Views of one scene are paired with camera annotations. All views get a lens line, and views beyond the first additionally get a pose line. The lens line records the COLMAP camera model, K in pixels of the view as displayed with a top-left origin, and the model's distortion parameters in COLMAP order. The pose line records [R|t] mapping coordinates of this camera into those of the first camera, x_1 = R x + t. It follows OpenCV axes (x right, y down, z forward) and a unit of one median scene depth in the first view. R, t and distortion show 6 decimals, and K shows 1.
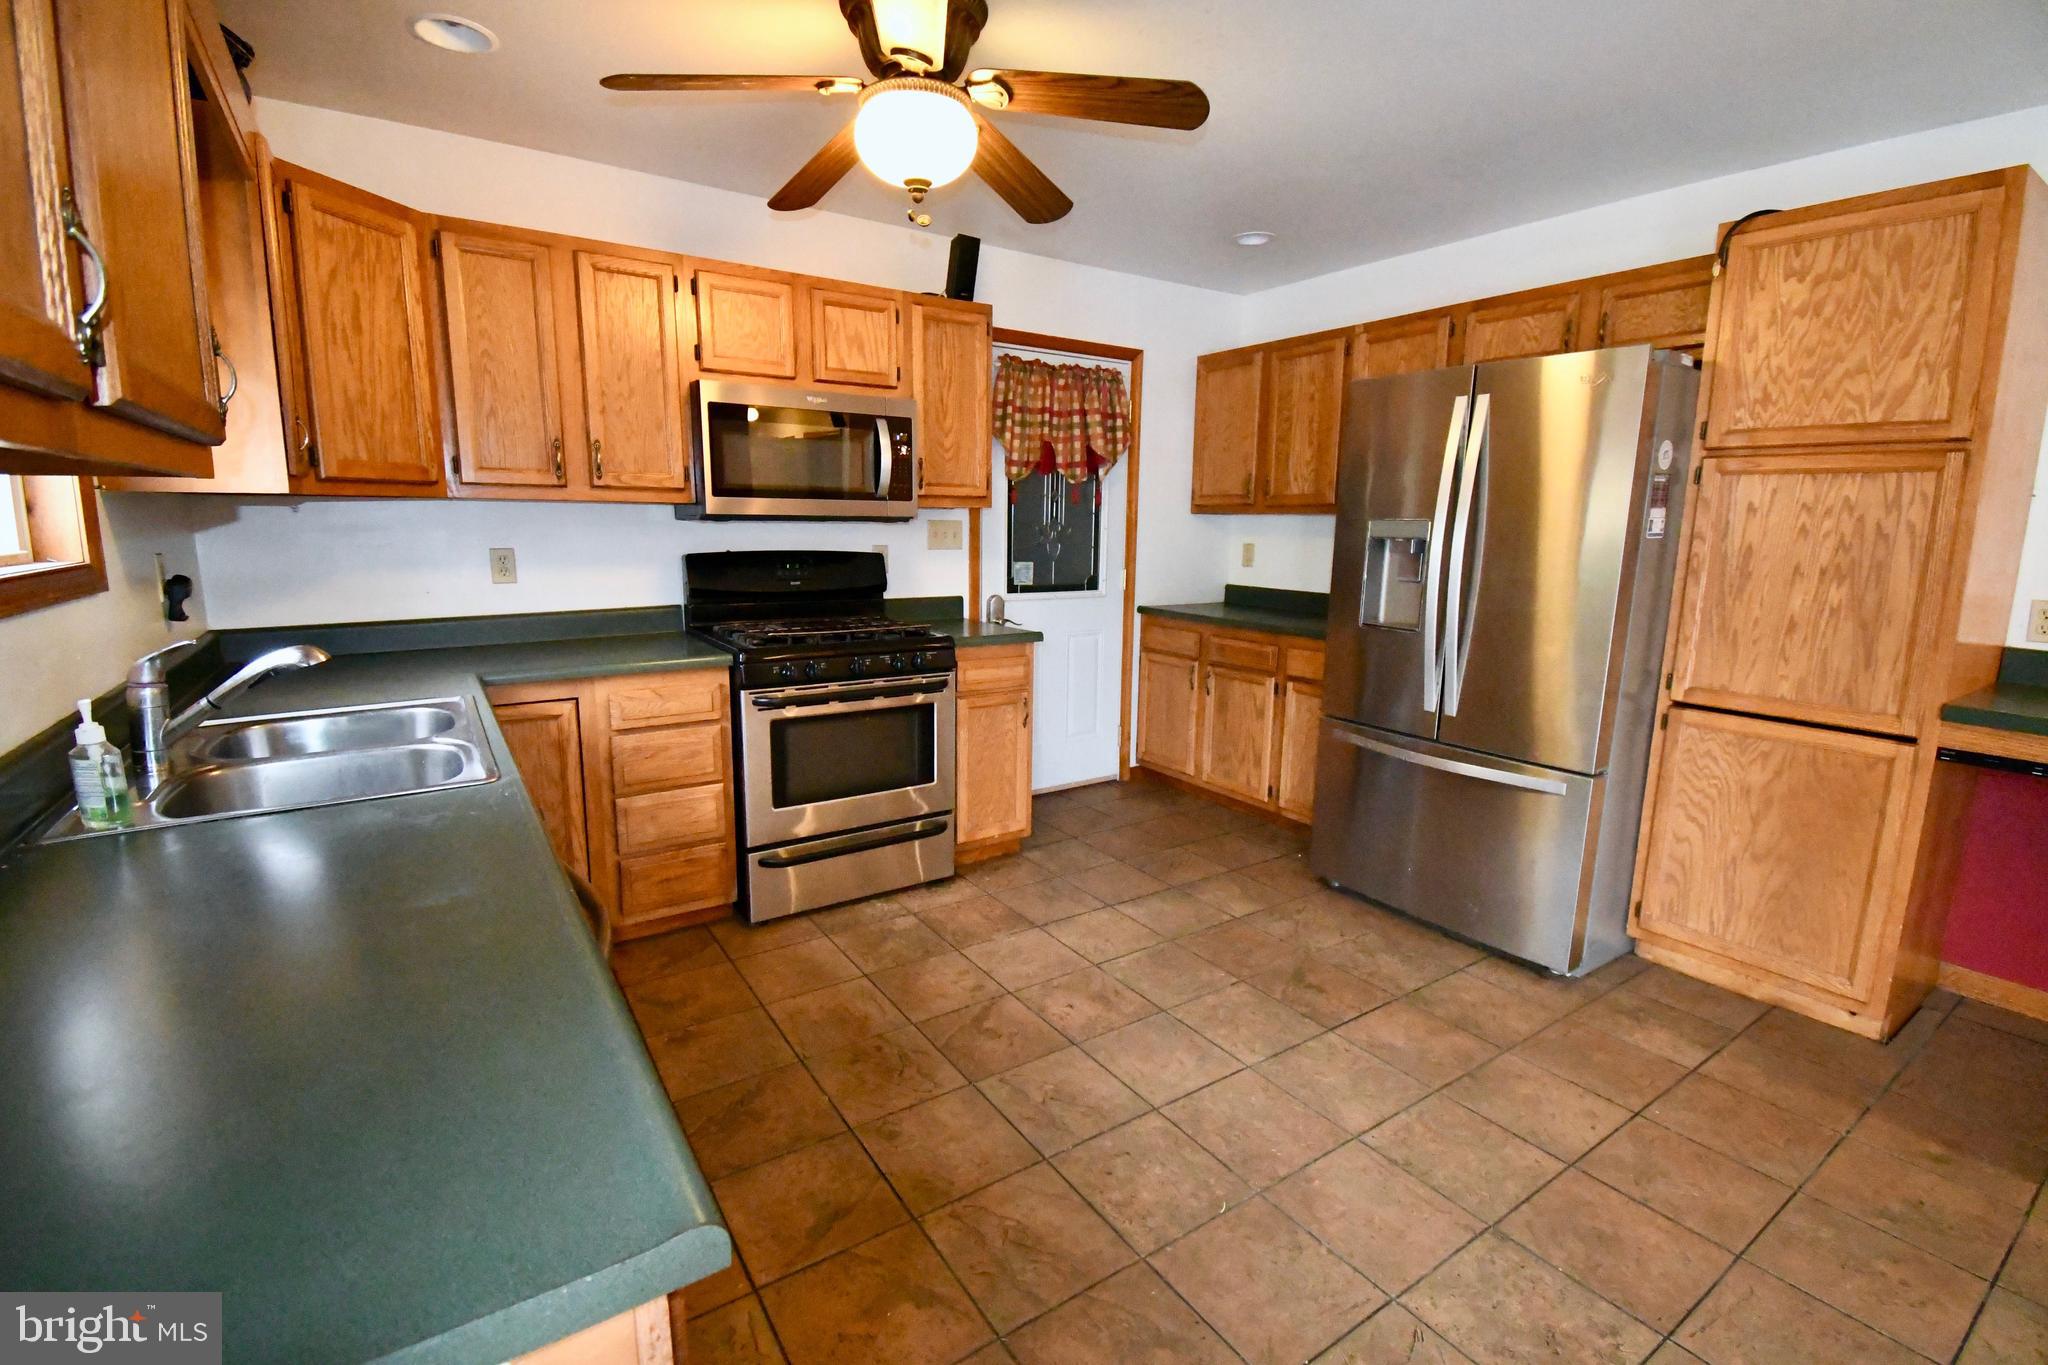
lens RADIAL K [[902.3, 0, 1026.2], [0, 902.3, 679.0], [0, 0, 1]] dist [0.021481, -0.026215]
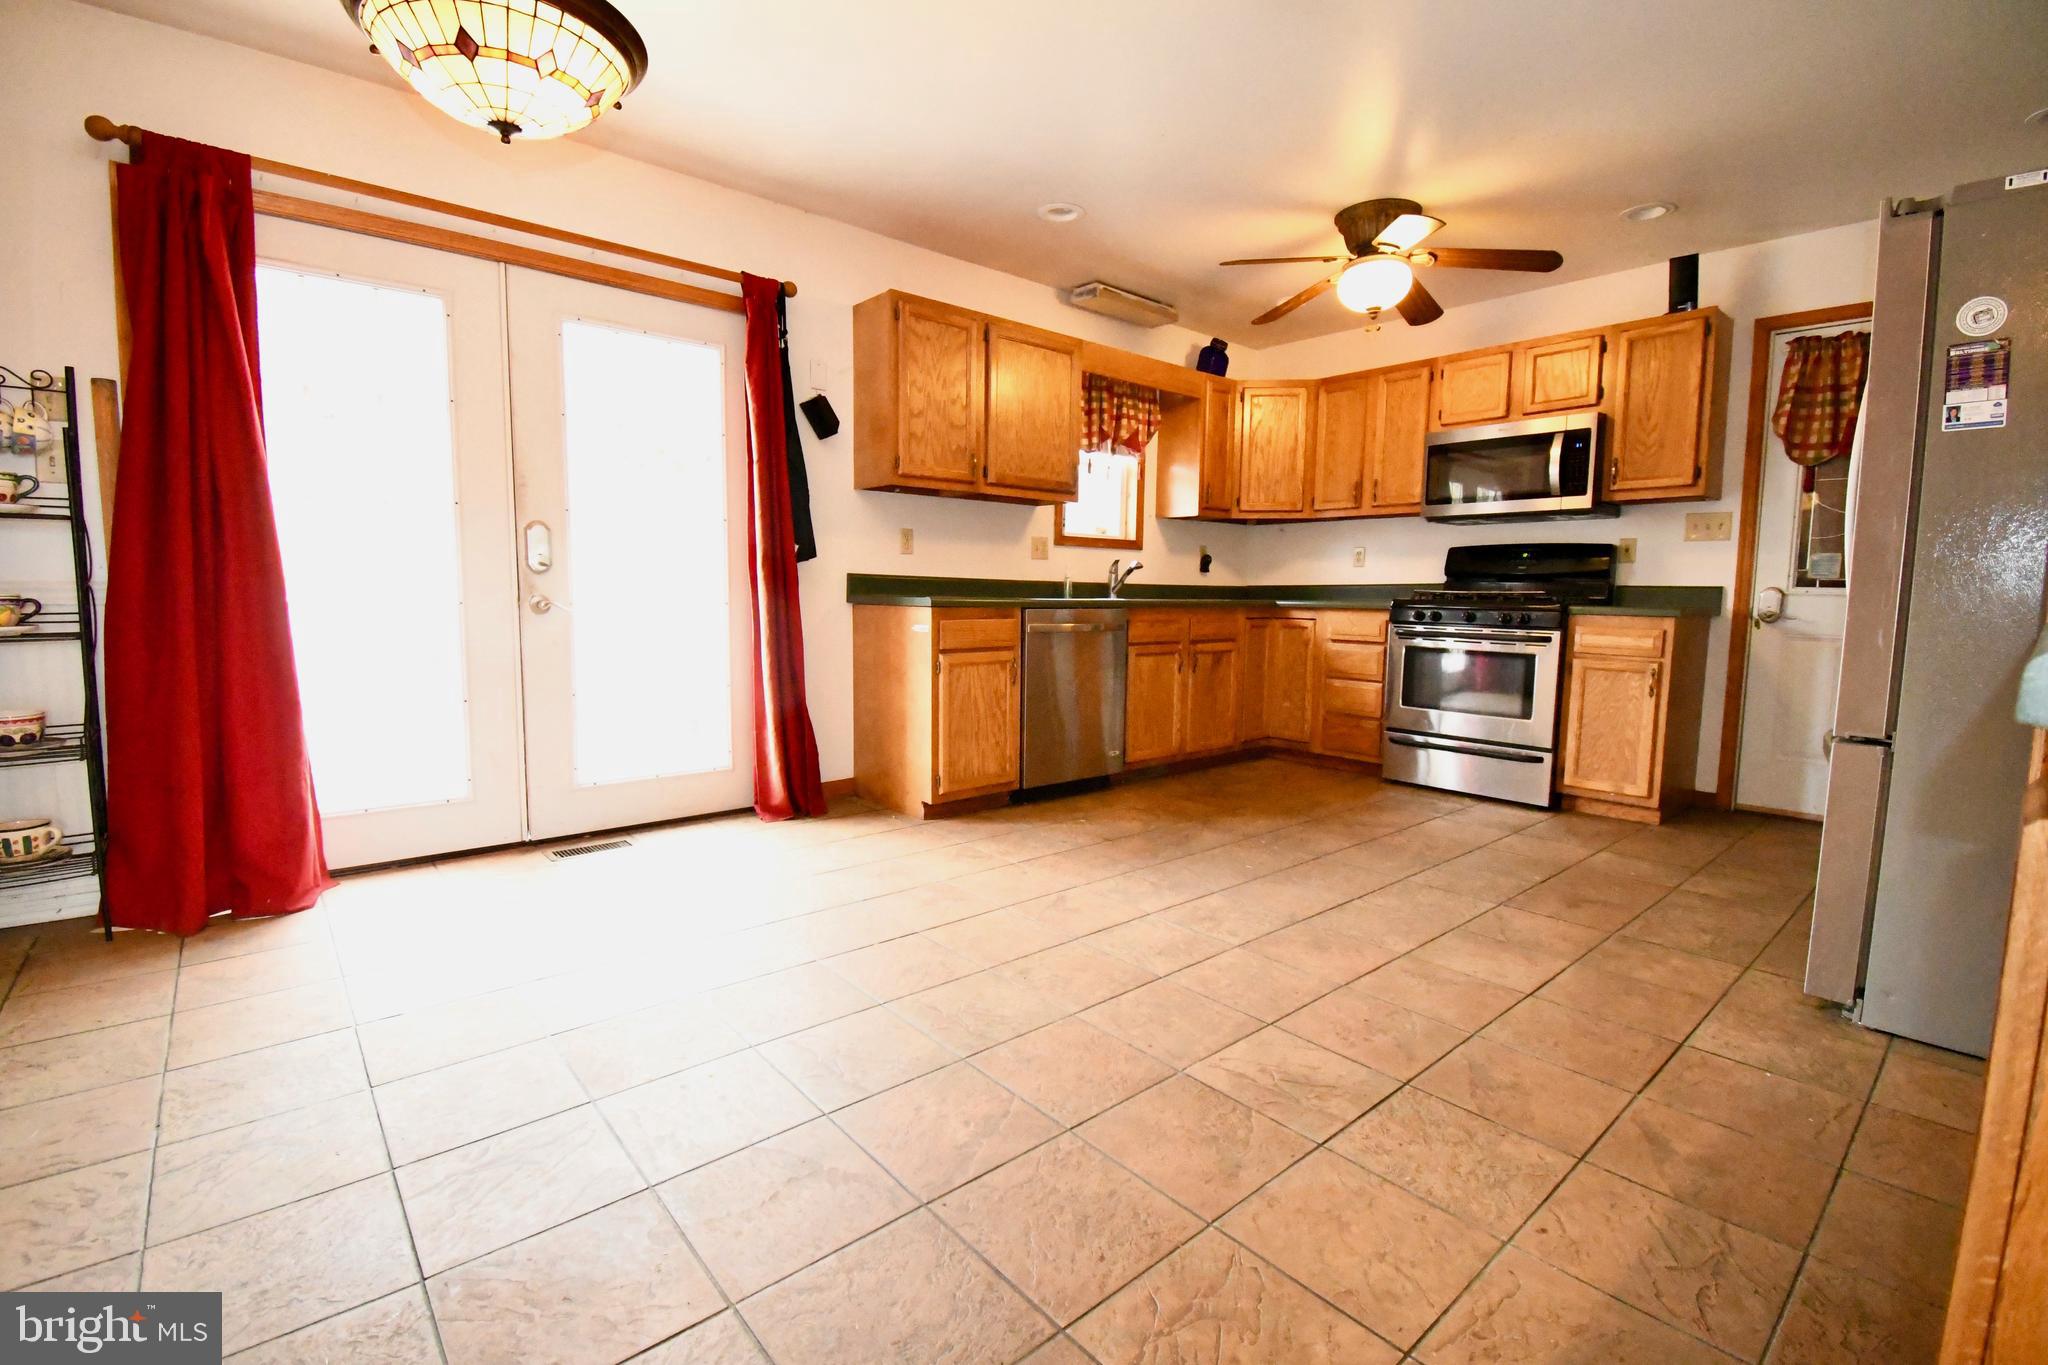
lens RADIAL K [[902.3, 0, 1026.2], [0, 902.3, 679.0], [0, 0, 1]] dist [0.021481, -0.026215]
pose [[0.125845, 0.088840, -0.988064, 1.204315], [-0.182398, 0.981075, 0.064980, 0.122631], [0.975138, 0.172044, 0.139668, 0.171822]]
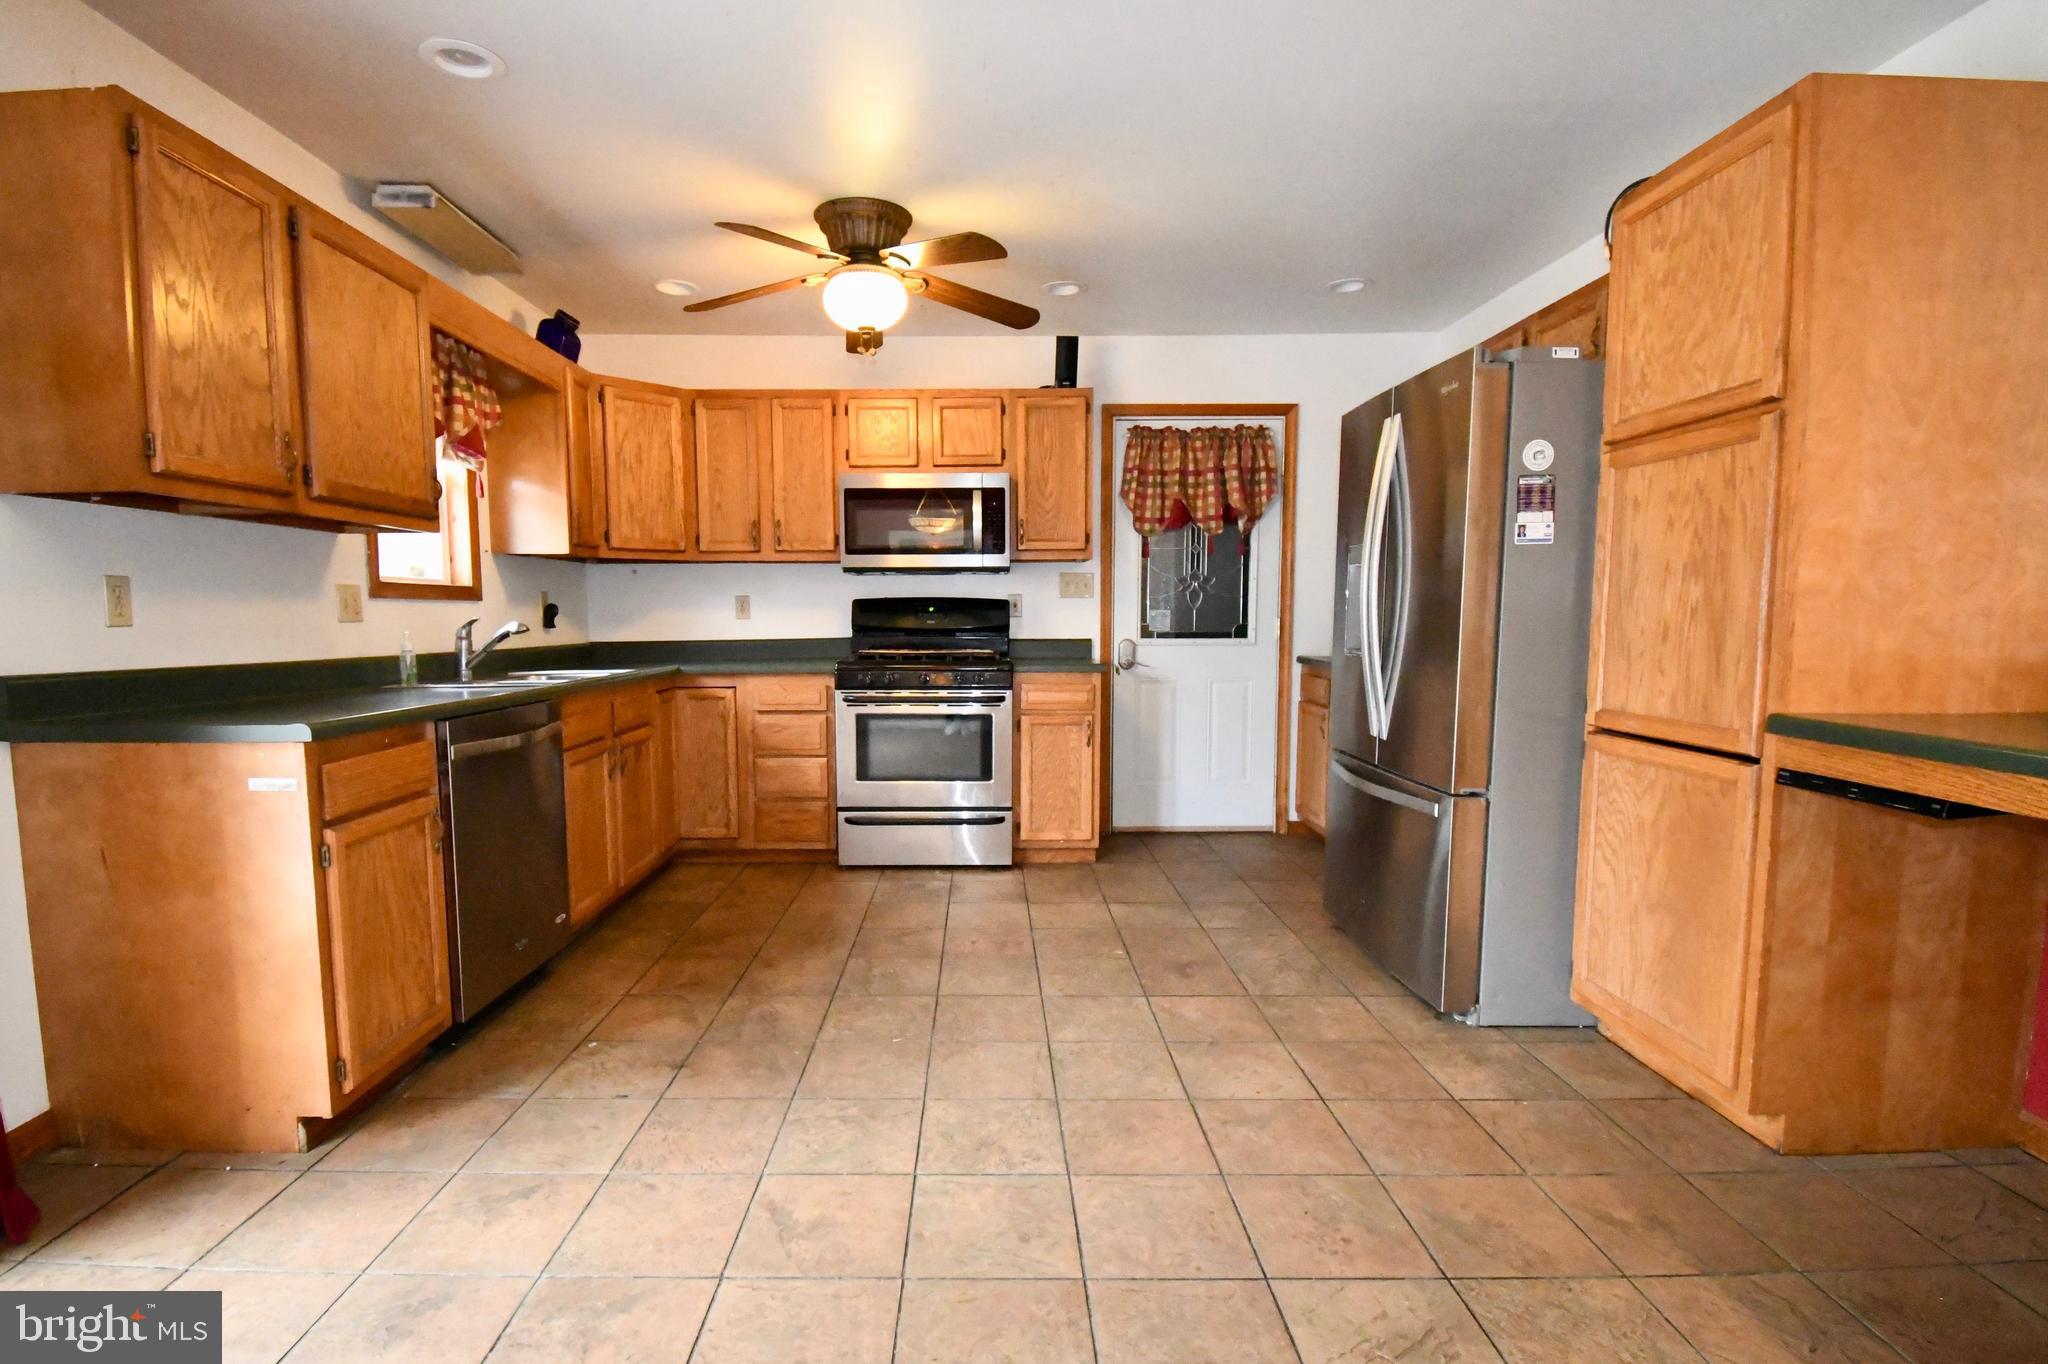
lens RADIAL K [[970.5, 0, 984.0], [0, 970.5, 705.0], [0, 0, 1]] dist [0.023515, -0.029036]
pose [[0.830997, 0.038261, -0.554960, 0.714239], [-0.083738, 0.994868, -0.056799, 0.102867], [0.549939, 0.093671, 0.829936, -0.113999]]
